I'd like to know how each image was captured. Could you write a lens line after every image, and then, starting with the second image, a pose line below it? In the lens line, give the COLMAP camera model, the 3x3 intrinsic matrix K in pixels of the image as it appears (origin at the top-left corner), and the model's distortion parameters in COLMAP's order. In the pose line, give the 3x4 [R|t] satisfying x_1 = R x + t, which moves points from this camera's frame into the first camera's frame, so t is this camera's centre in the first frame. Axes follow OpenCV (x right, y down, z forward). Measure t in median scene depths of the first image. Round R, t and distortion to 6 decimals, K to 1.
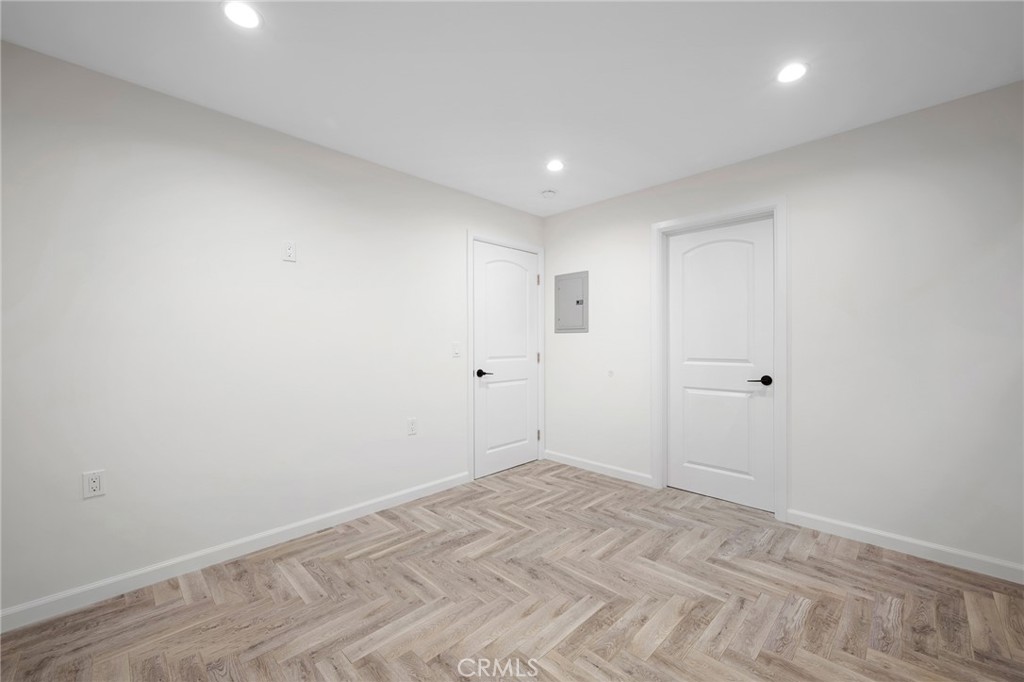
lens RADIAL K [[408.8, 0, 512.0], [0, 408.8, 341.0], [0, 0, 1]] dist [0.000408, 0.000069]
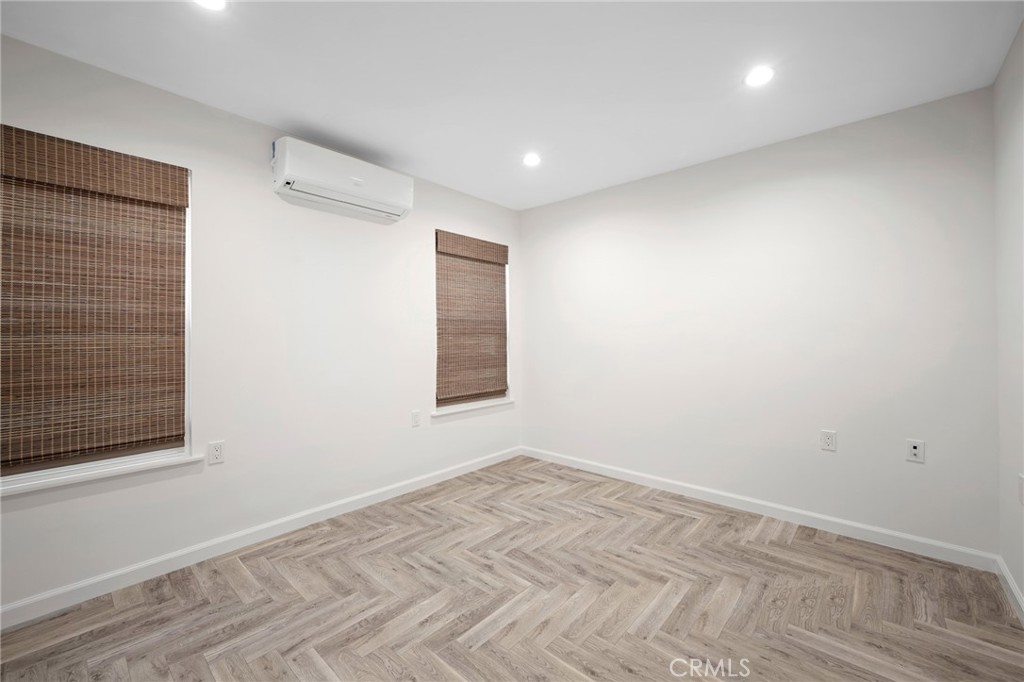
lens RADIAL K [[408.8, 0, 512.0], [0, 408.8, 341.0], [0, 0, 1]] dist [0.000408, 0.000069]
pose [[-0.998376, 0.009489, -0.056176, 0.167090], [0.008797, 0.999883, 0.012548, 0.001088], [0.056289, 0.012034, -0.998342, 2.020143]]
